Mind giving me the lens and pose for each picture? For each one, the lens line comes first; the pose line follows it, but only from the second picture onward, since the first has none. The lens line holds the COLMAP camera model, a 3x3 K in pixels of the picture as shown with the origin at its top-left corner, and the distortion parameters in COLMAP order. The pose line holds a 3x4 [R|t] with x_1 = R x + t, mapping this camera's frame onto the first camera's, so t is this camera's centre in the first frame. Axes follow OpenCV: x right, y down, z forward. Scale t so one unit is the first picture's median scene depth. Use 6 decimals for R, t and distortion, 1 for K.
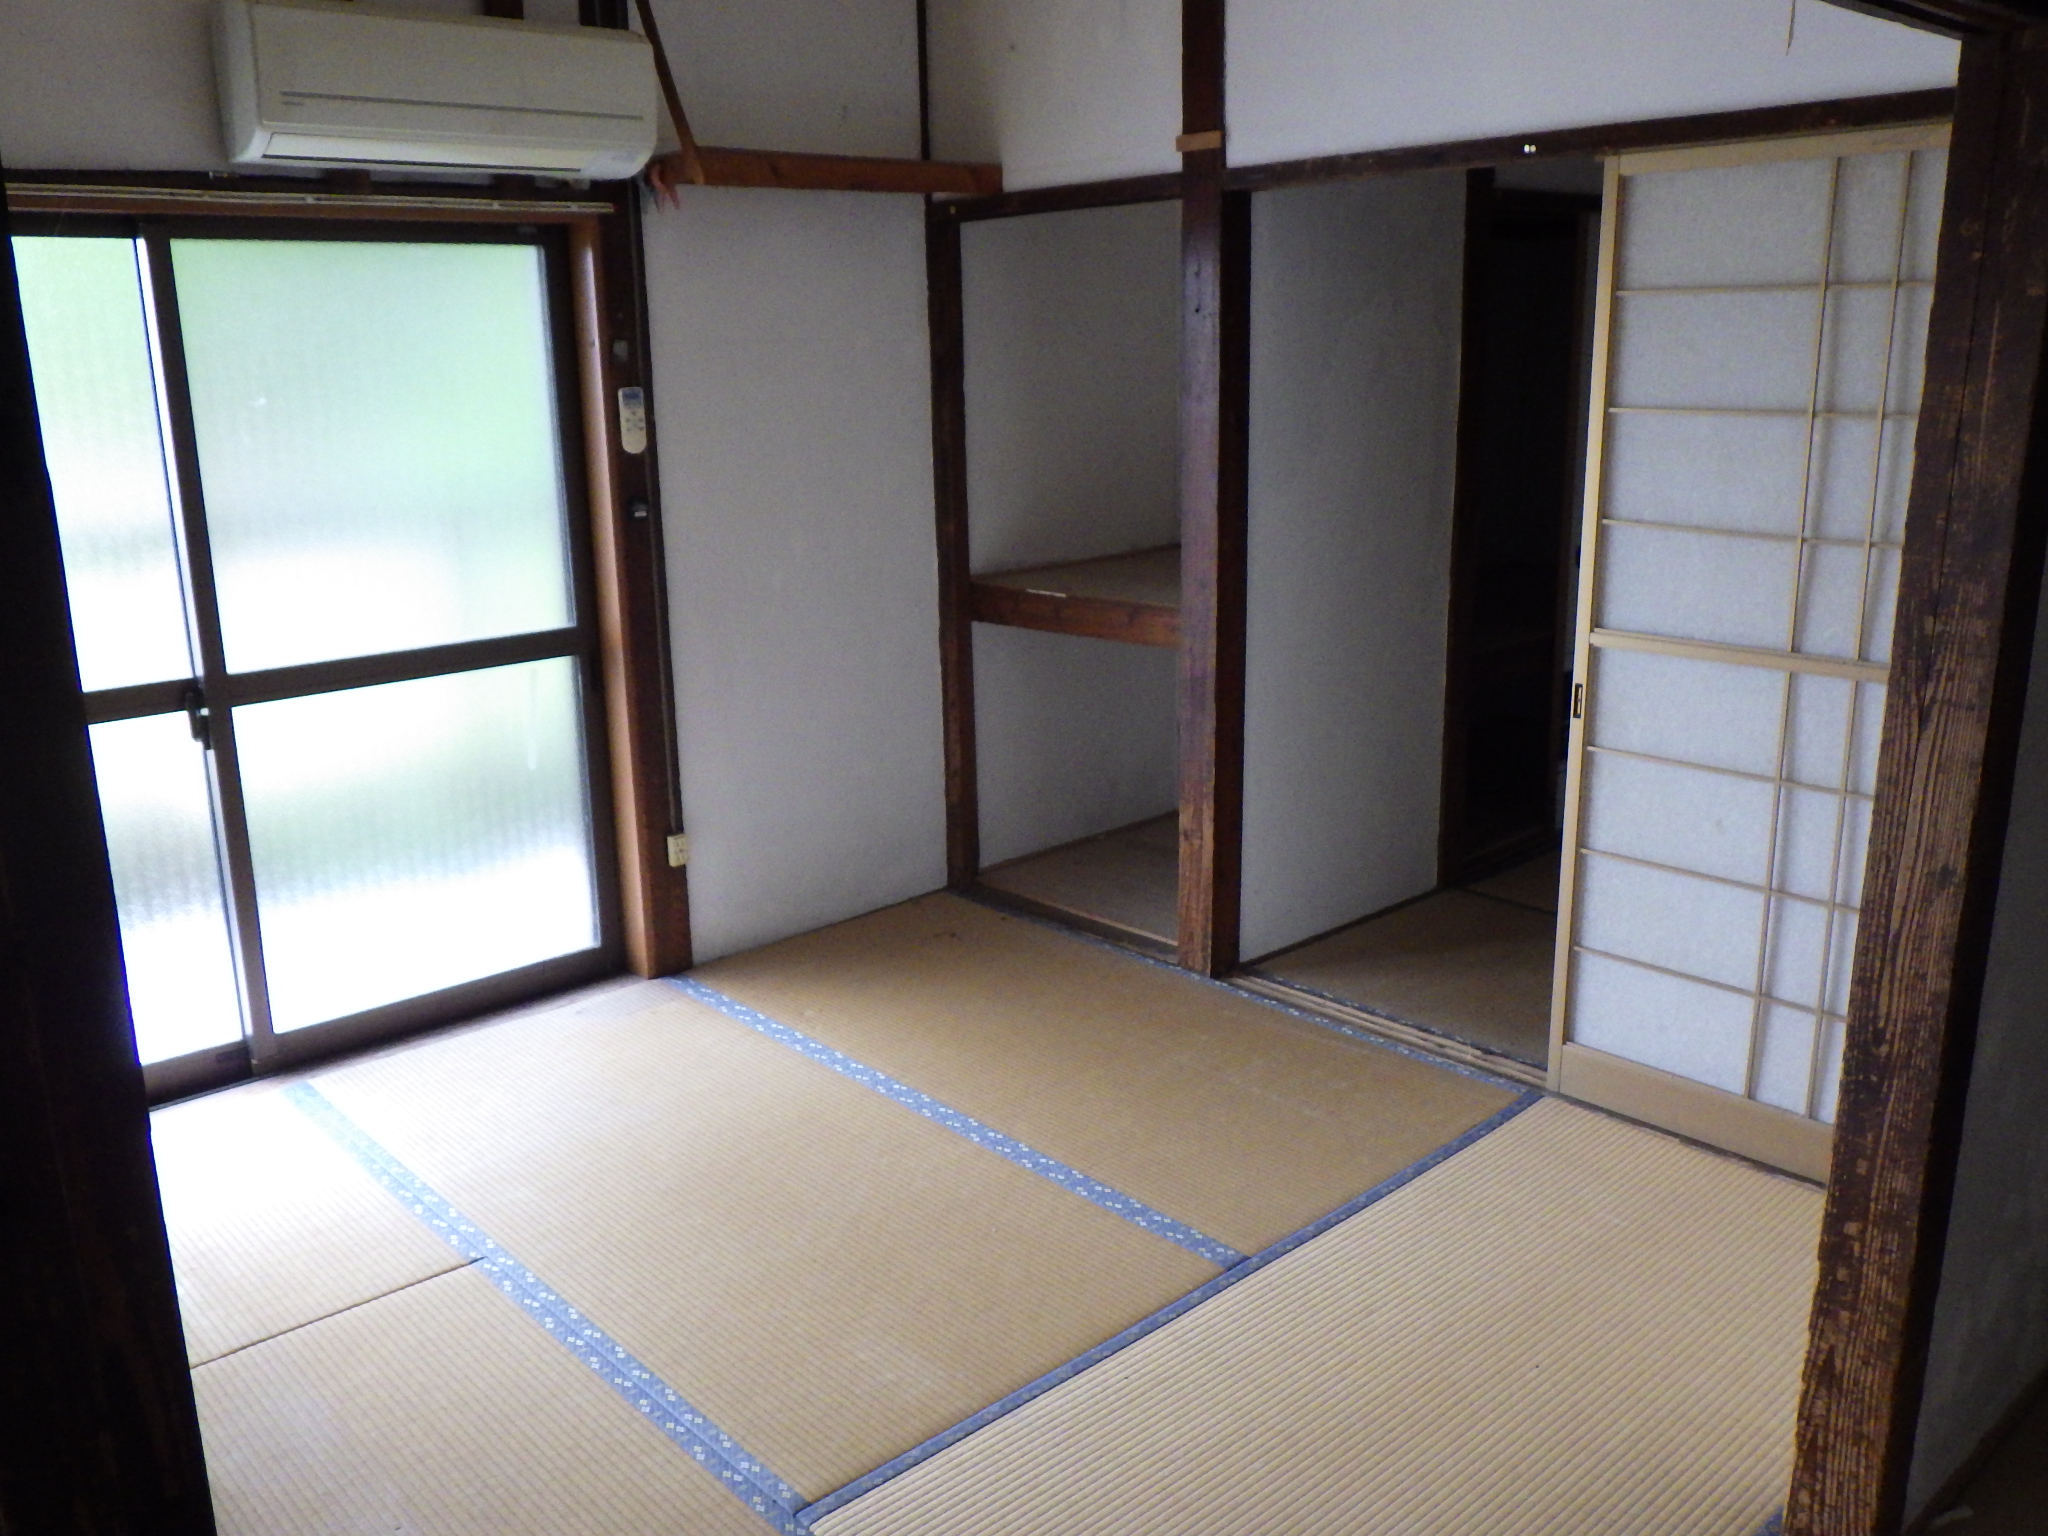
lens RADIAL K [[1684.3, 0, 1022.6], [0, 1684.3, 759.4], [0, 0, 1]] dist [-0.006081, -0.000681]
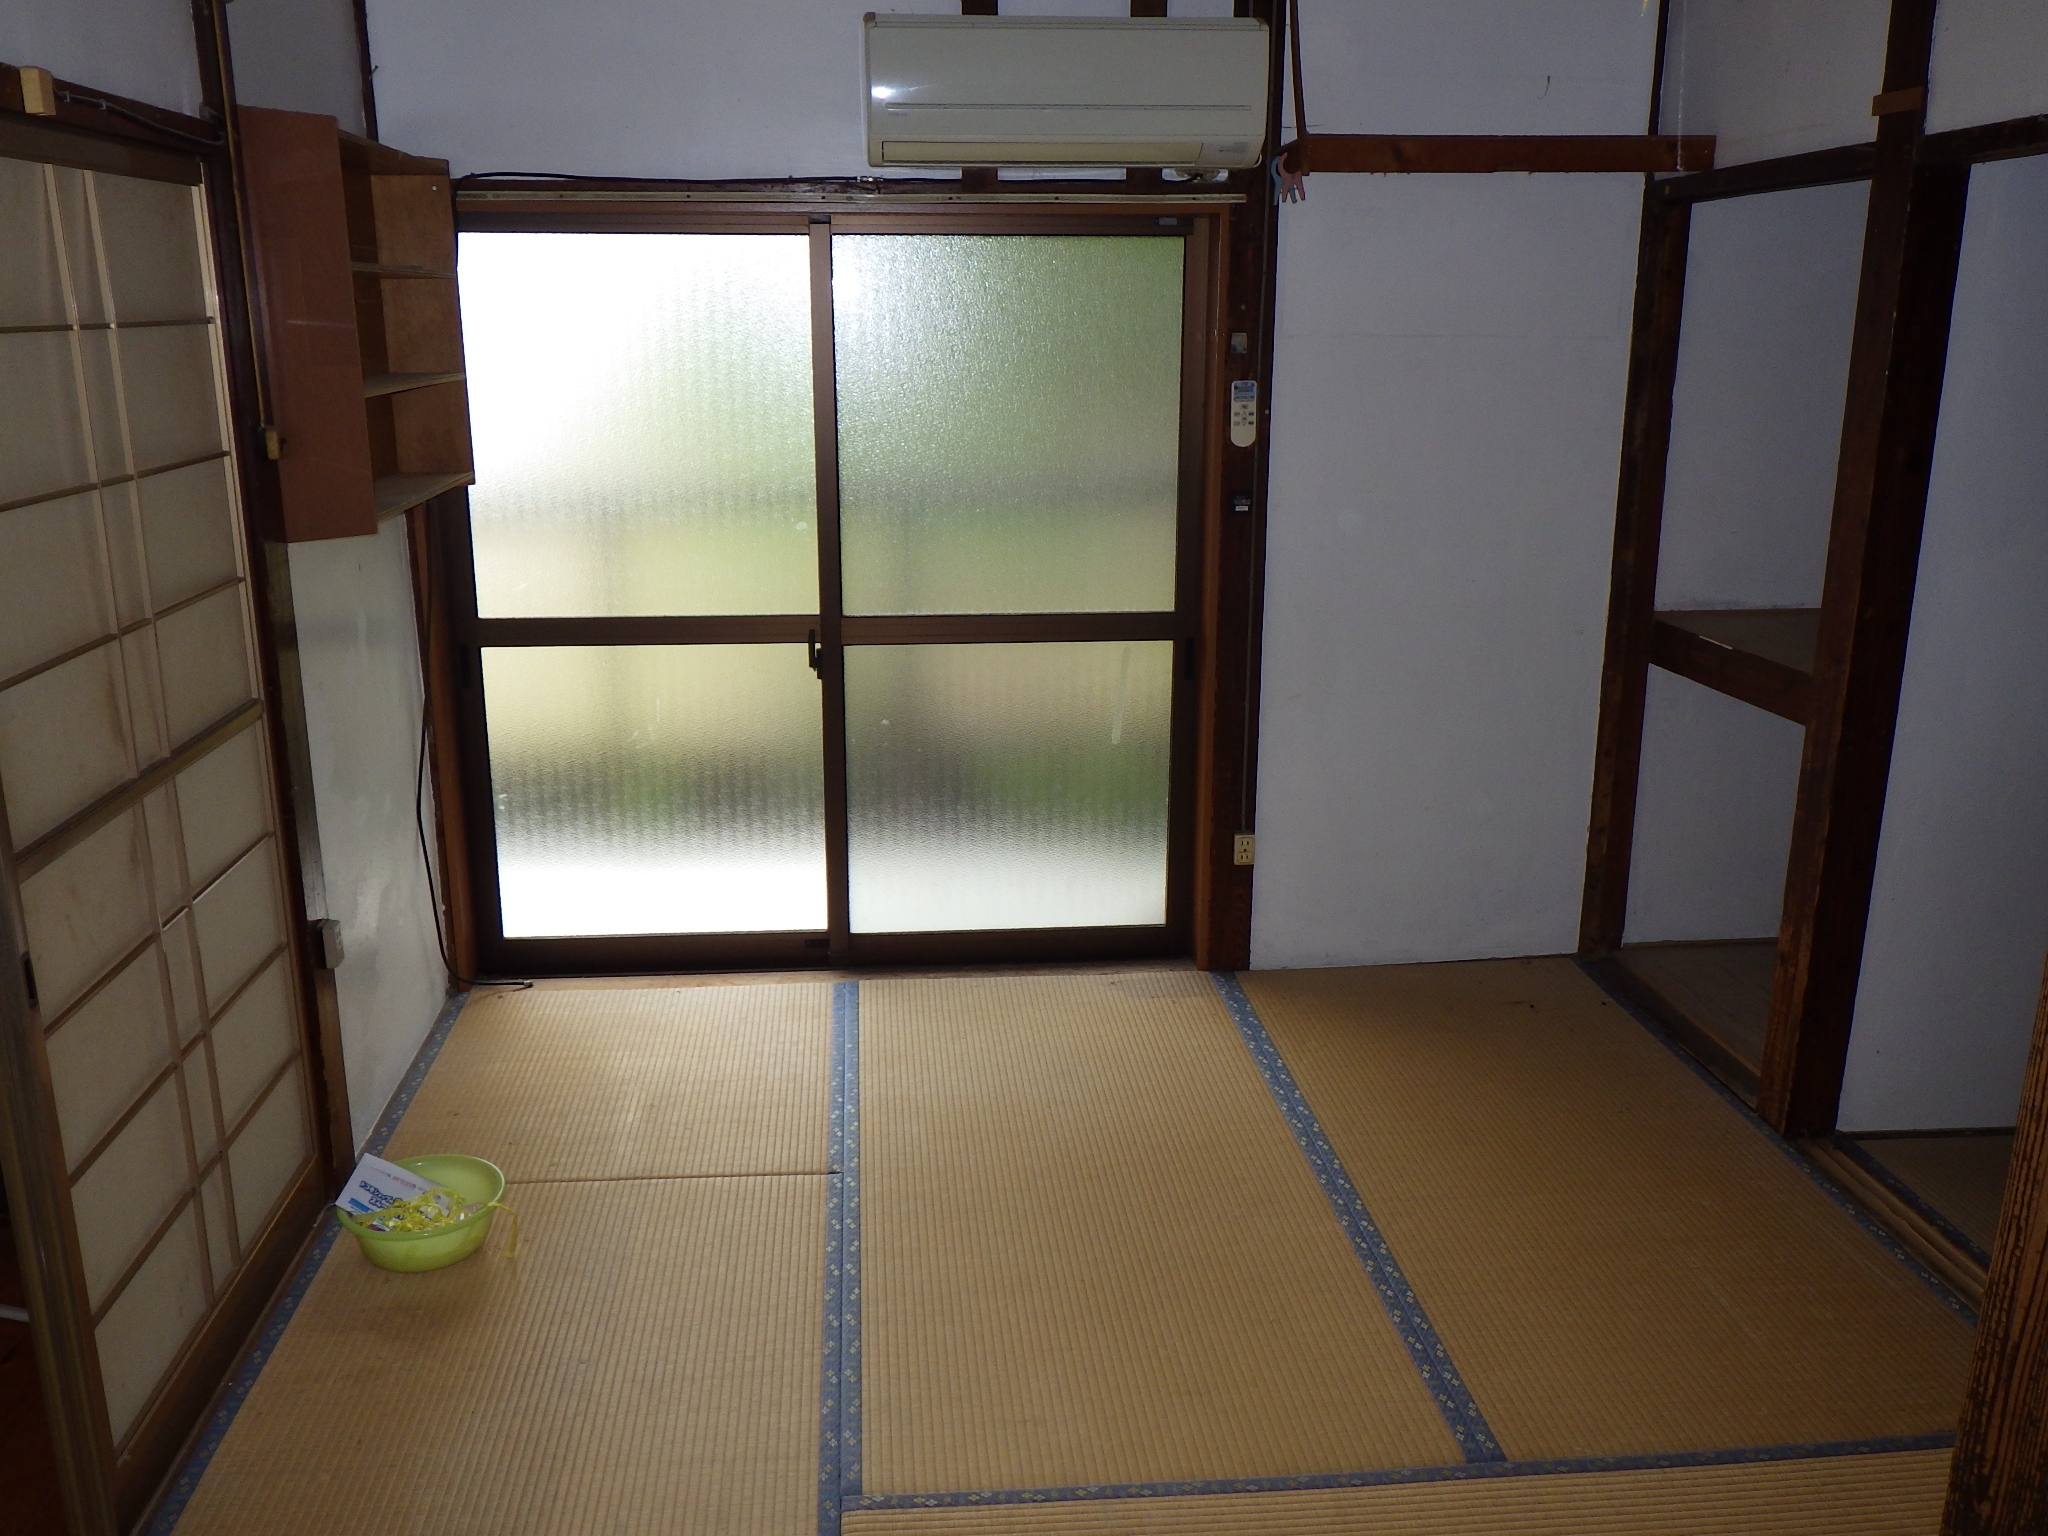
lens RADIAL K [[1700.6, 0, 1024.0], [0, 1700.6, 768.0], [0, 0, 1]] dist [-0.004274, 0.007468]
pose [[0.795604, 0.177932, -0.579099, 0.291036], [-0.164563, 0.983428, 0.076078, -0.053101], [0.583039, 0.034771, 0.811700, 0.125178]]
